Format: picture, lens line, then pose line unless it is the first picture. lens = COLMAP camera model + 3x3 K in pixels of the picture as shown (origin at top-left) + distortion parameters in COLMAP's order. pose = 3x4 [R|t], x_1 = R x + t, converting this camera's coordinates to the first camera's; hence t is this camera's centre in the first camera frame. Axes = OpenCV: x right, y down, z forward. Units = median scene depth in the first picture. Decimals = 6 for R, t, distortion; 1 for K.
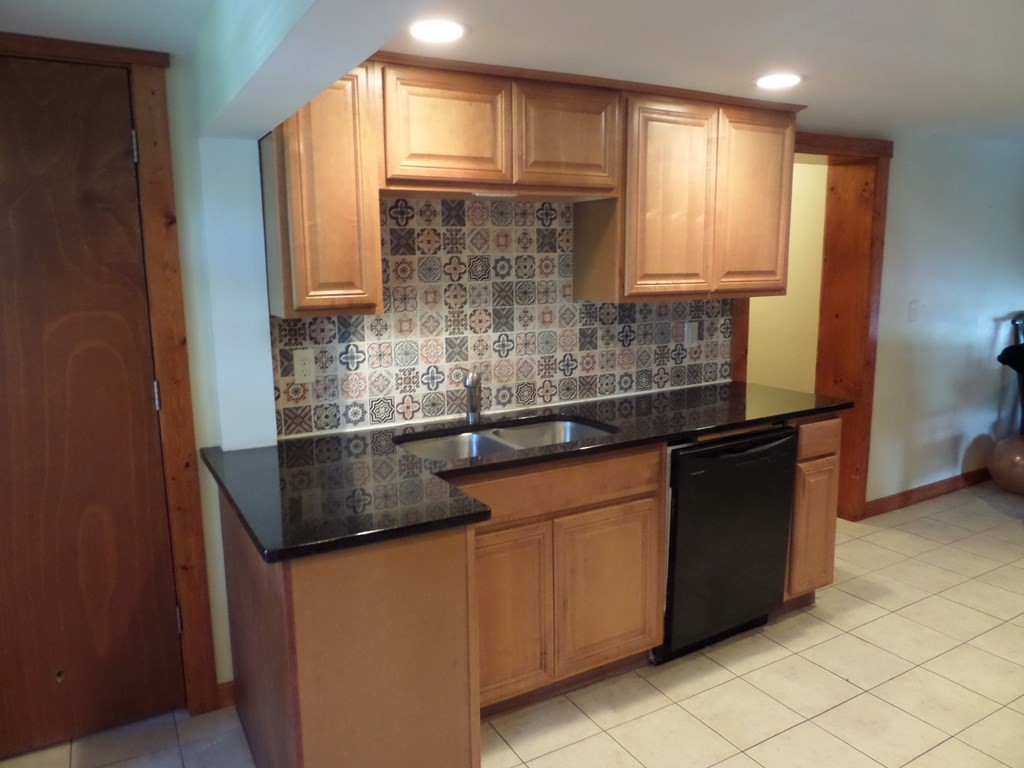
lens RADIAL K [[744.8, 0, 510.9], [0, 744.8, 389.9], [0, 0, 1]] dist [-0.023853, 0.002851]
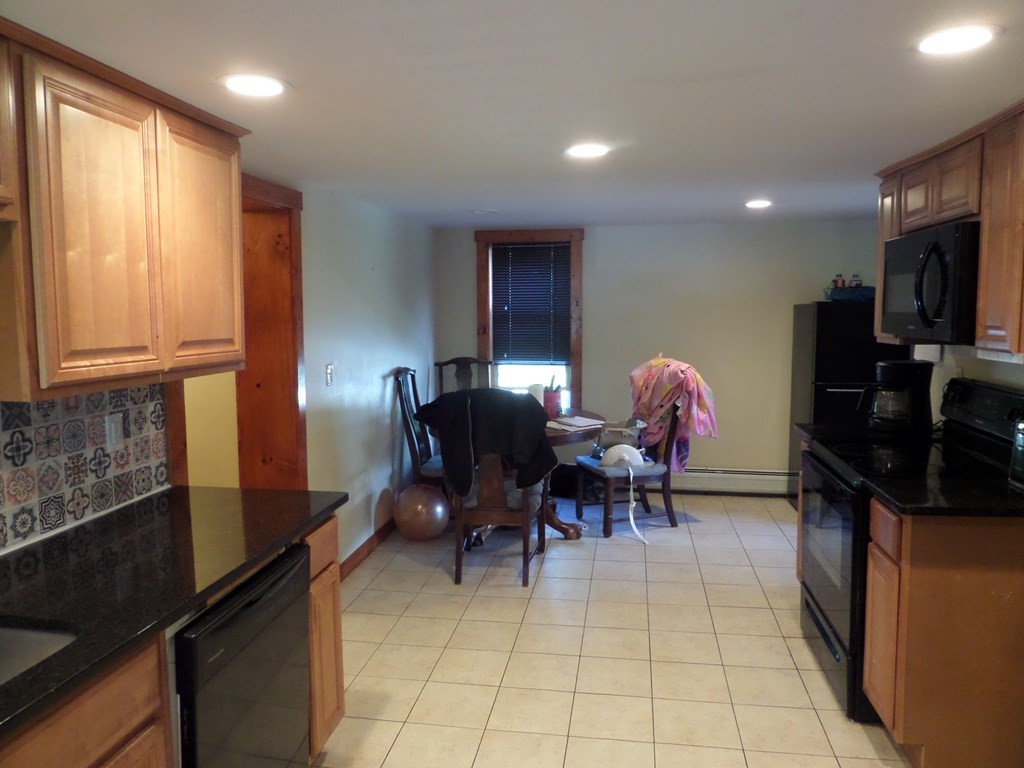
lens RADIAL K [[744.8, 0, 509.9], [0, 744.8, 387.9], [0, 0, 1]] dist [-0.023853, 0.002851]
pose [[0.631064, -0.068476, 0.772703, -0.057249], [0.125687, 0.991960, -0.014742, -0.065088], [-0.765481, 0.106422, 0.634597, 0.314317]]
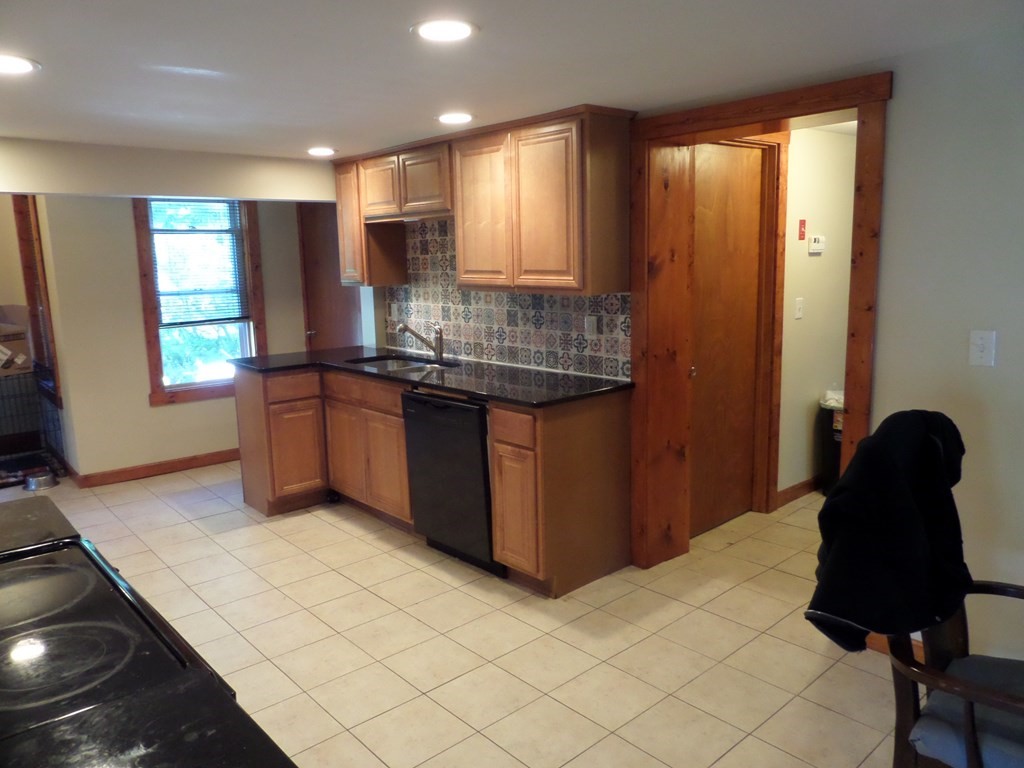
lens RADIAL K [[744.8, 0, 518.6], [0, 744.8, 393.5], [0, 0, 1]] dist [-0.023853, 0.002851]
pose [[0.213226, 0.190807, -0.958190, 1.406839], [-0.146944, 0.975851, 0.161625, -0.154720], [0.965889, 0.106338, 0.236114, 0.725177]]
